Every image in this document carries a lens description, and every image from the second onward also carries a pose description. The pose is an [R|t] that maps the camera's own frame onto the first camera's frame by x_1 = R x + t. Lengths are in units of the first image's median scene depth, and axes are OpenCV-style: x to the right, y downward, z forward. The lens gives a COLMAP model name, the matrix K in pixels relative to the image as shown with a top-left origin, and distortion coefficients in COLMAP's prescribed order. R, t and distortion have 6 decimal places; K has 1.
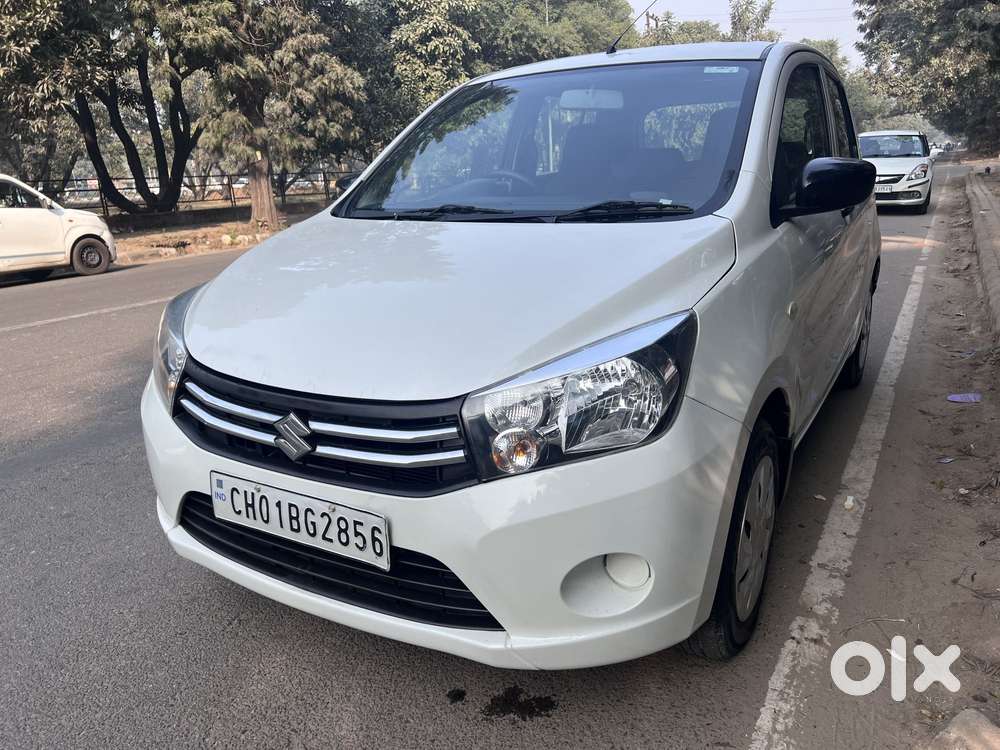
lens RADIAL K [[740.4, 0, 500.0], [0, 740.4, 375.0], [0, 0, 1]] dist [0.069988, -0.079223]
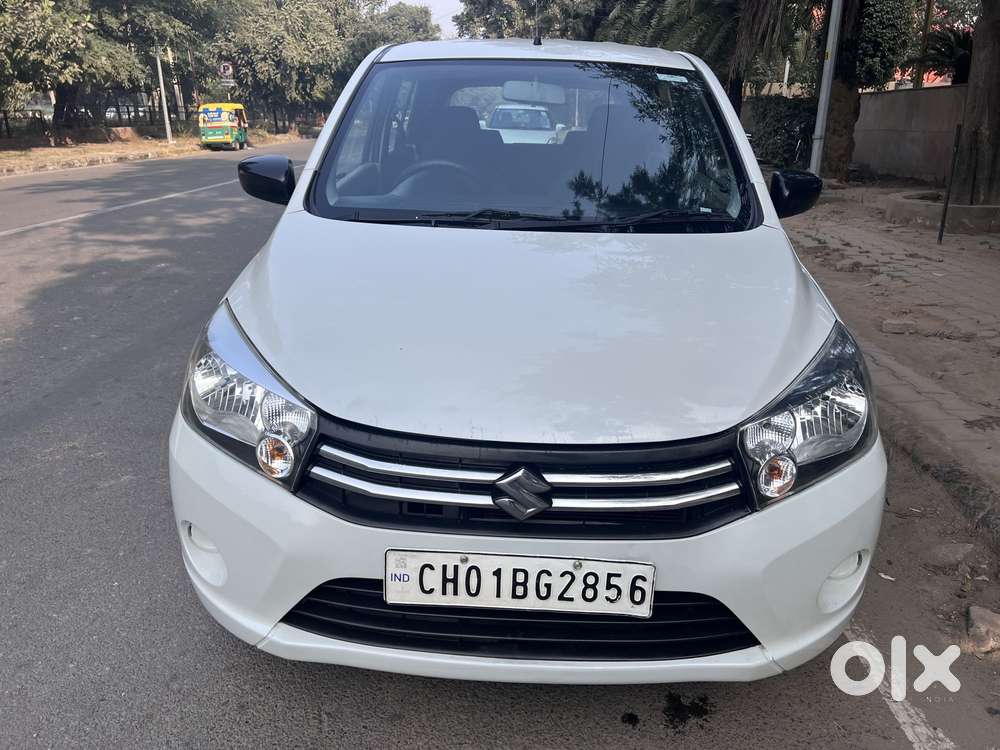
lens RADIAL K [[740.4, 0, 500.0], [0, 740.4, 375.0], [0, 0, 1]] dist [0.069988, -0.079223]
pose [[0.876362, -0.100651, 0.471020, -0.697924], [0.073027, 0.994383, 0.076615, -0.125711], [-0.476085, -0.032745, 0.878789, 0.247530]]
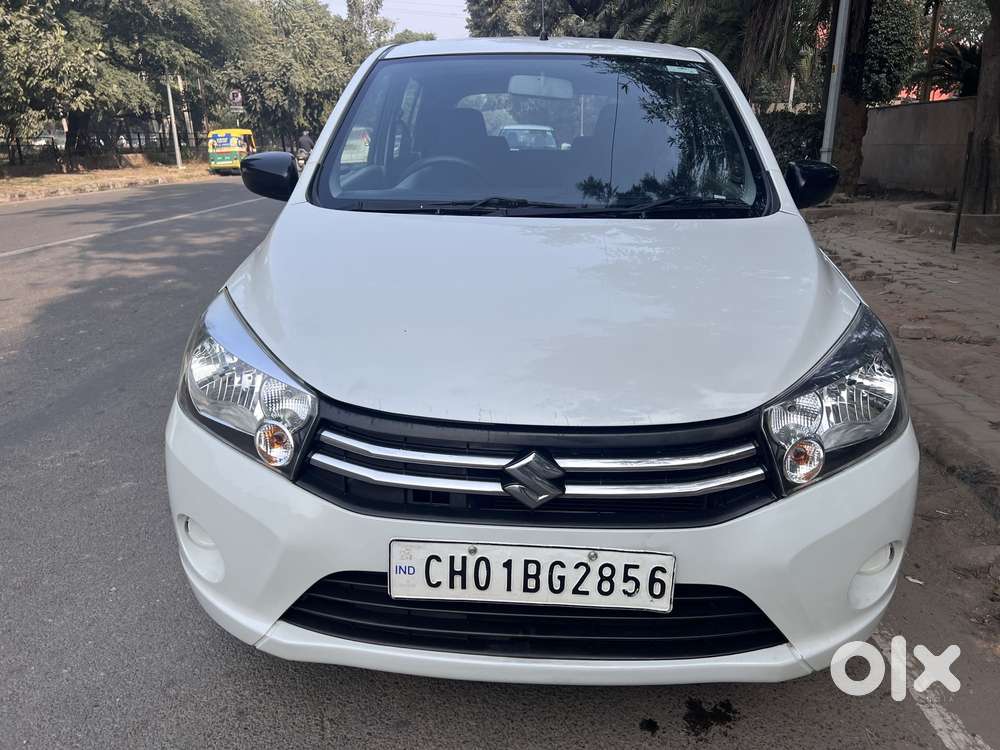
lens RADIAL K [[740.5, 0, 496.2], [0, 740.5, 378.2], [0, 0, 1]] dist [0.071073, -0.080929]
pose [[0.882599, -0.094670, 0.460495, -0.684327], [0.080829, 0.995486, 0.049736, -0.074941], [-0.463125, -0.006675, 0.886268, 0.285251]]
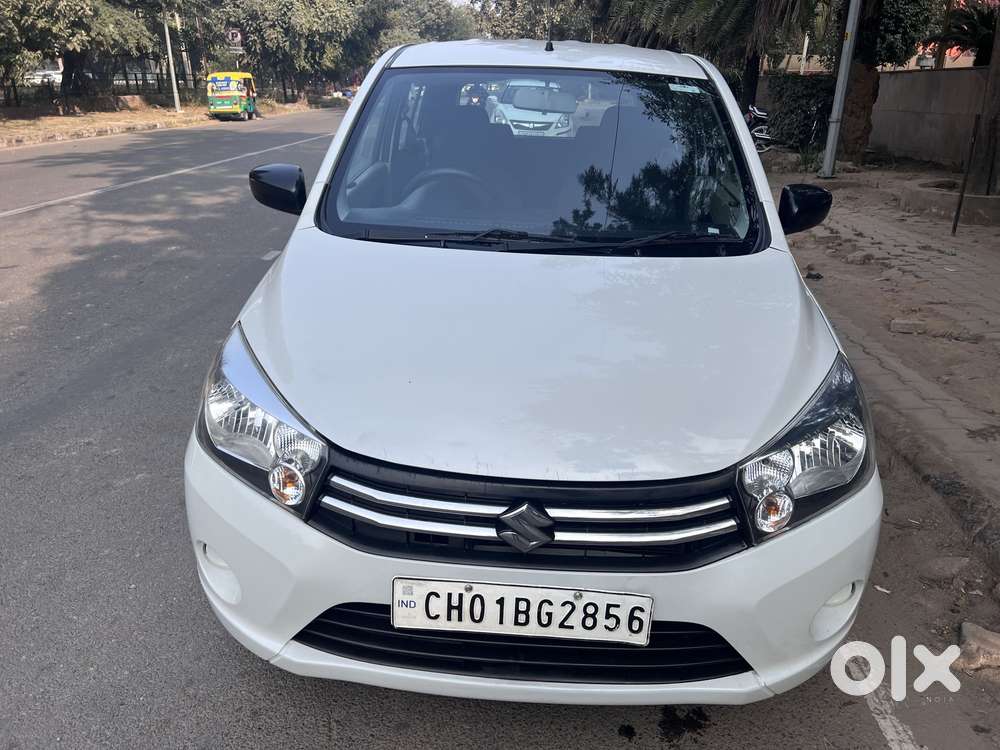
lens RADIAL K [[741.5, 0, 499.7], [0, 741.5, 380.6], [0, 0, 1]] dist [0.065446, -0.074430]
pose [[0.883009, -0.108668, 0.456604, -0.698764], [0.060569, 0.991077, 0.118735, -0.203952], [-0.465432, -0.077188, 0.881711, 0.229518]]
